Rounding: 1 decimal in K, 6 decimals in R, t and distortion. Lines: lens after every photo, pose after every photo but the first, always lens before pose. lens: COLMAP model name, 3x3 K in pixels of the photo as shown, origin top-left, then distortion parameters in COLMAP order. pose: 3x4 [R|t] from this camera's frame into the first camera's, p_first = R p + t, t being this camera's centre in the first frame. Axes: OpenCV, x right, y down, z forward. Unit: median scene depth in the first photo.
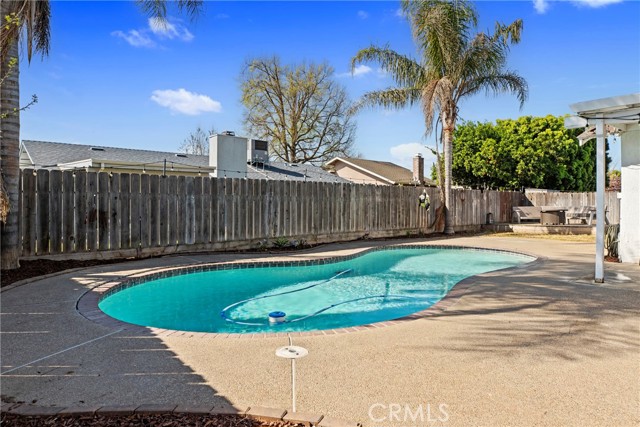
lens RADIAL K [[398.3, 0, 320.3], [0, 398.3, 209.9], [0, 0, 1]] dist [0.006436, 0.001655]
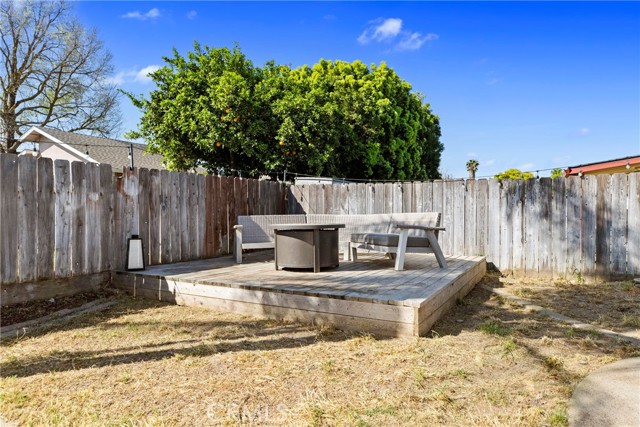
lens RADIAL K [[398.3, 0, 319.8], [0, 398.3, 212.9], [0, 0, 1]] dist [0.006436, 0.001655]
pose [[0.944785, -0.000640, 0.327691, 0.382839], [0.004102, 0.999943, -0.009874, -0.005713], [-0.327666, 0.010673, 0.944733, 0.537436]]
